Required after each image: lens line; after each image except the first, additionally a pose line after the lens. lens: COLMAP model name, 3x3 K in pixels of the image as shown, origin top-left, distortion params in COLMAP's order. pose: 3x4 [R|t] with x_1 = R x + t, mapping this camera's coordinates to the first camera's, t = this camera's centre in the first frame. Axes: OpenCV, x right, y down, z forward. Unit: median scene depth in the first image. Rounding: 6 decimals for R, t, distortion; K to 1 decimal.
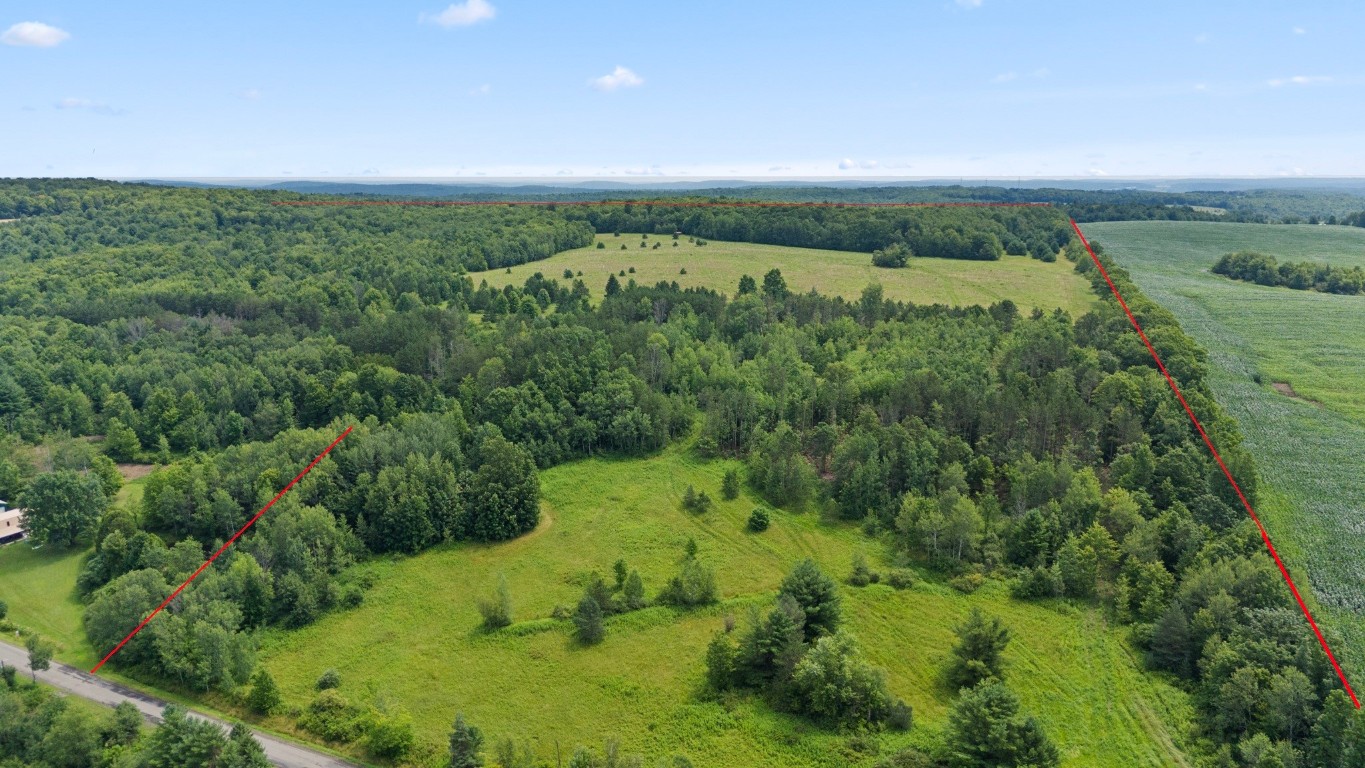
lens RADIAL K [[999.5, 0, 682.5], [0, 999.5, 384.0], [0, 0, 1]] dist [0.076022, -0.074344]
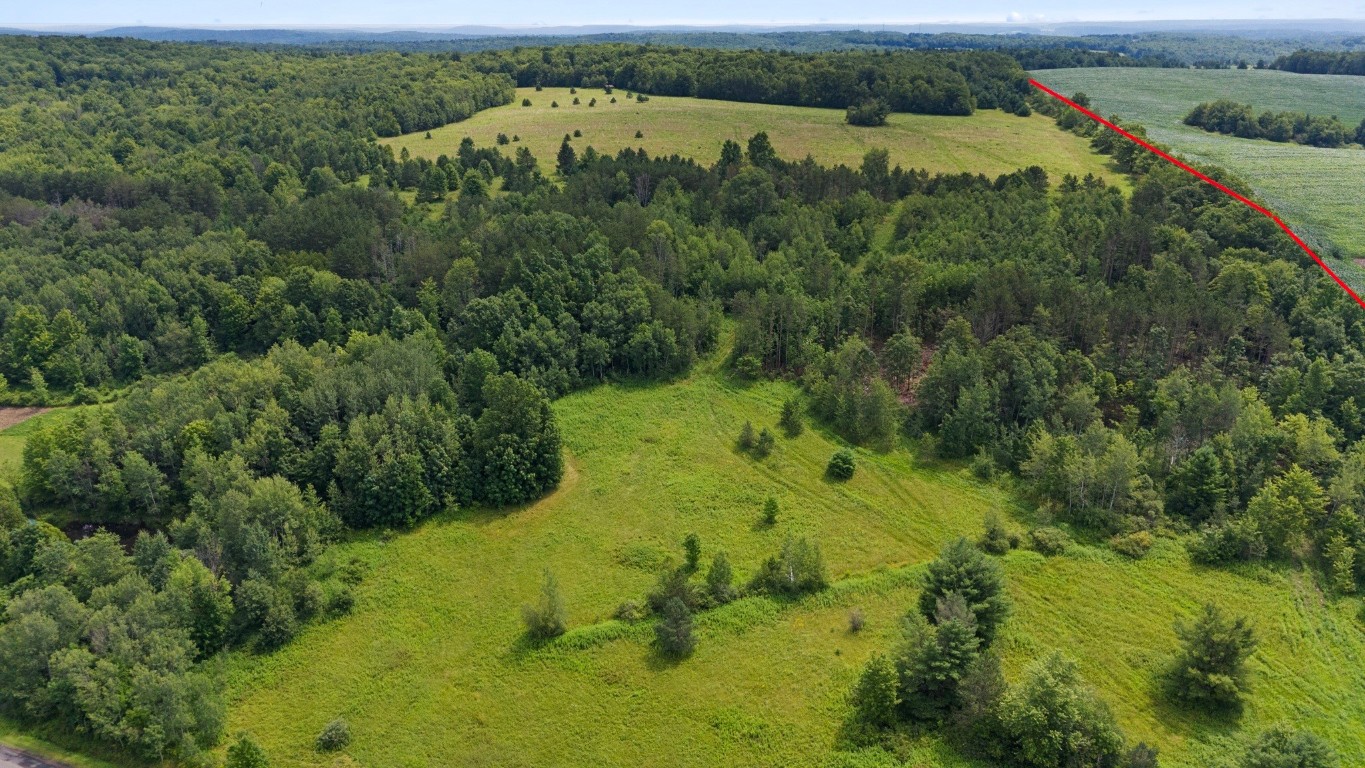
lens RADIAL K [[999.5, 0, 682.5], [0, 999.5, 384.0], [0, 0, 1]] dist [0.076022, -0.074344]
pose [[0.993494, -0.041906, 0.105890, -0.108895], [0.026511, 0.989393, 0.142824, -0.038048], [-0.110752, -0.139088, 0.984067, 0.186545]]
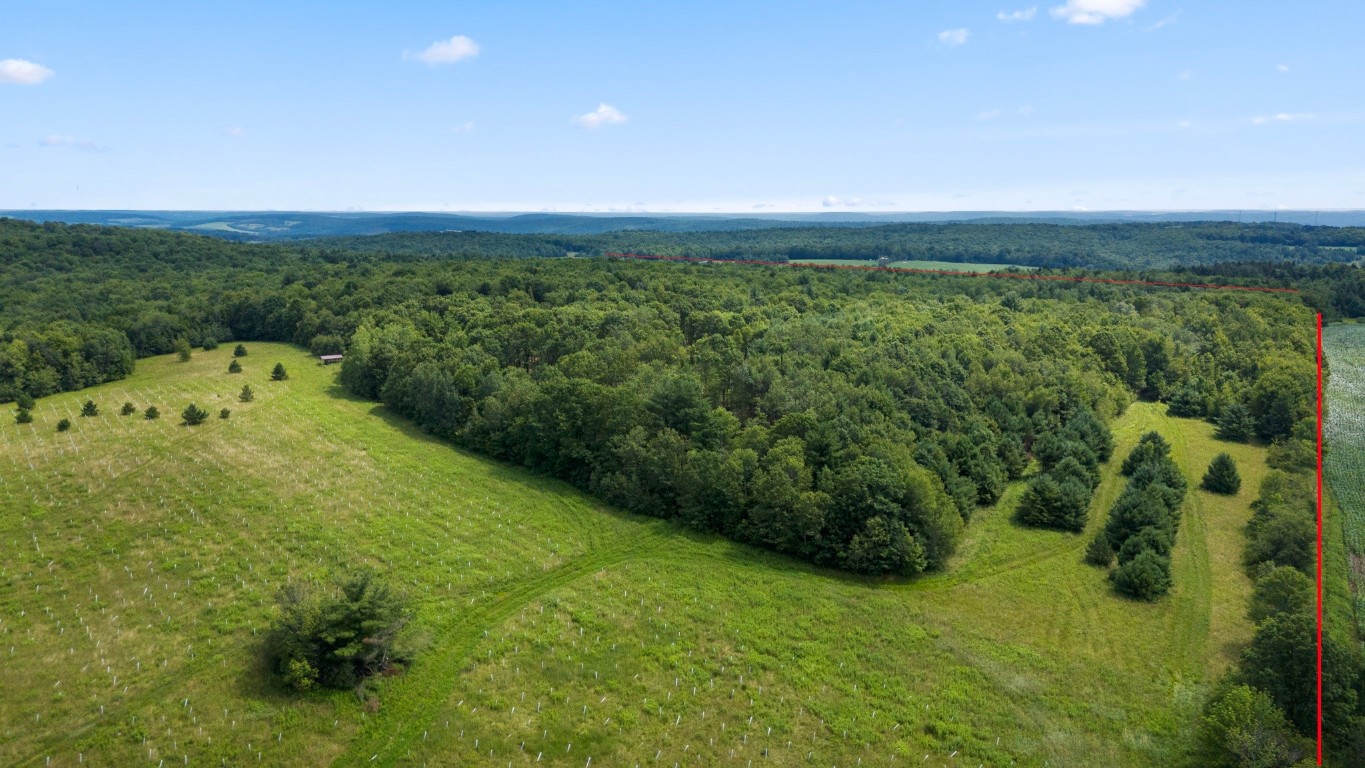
lens RADIAL K [[999.5, 0, 682.5], [0, 999.5, 384.0], [0, 0, 1]] dist [0.076022, -0.074344]
pose [[0.968774, 0.042692, -0.244243, 0.621479], [-0.049943, 0.998474, -0.023566, -0.327190], [0.242864, 0.035028, 0.969428, 1.431091]]
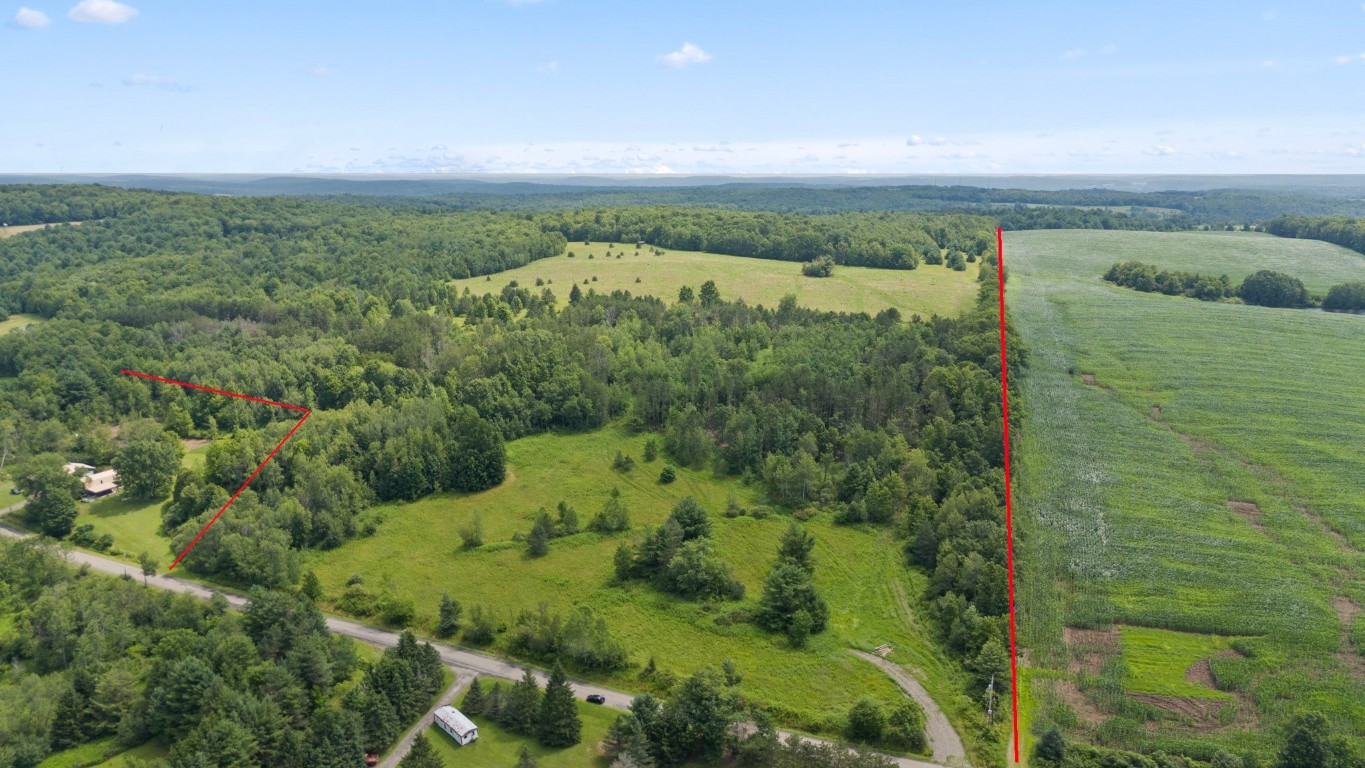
lens RADIAL K [[999.4, 0, 682.5], [0, 999.4, 384.0], [0, 0, 1]] dist [0.101127, -0.175127]
pose [[0.999917, -0.001142, 0.012863, 0.064407], [0.001077, 0.999987, 0.005042, 0.004437], [-0.012868, -0.005028, 0.999905, -0.290281]]
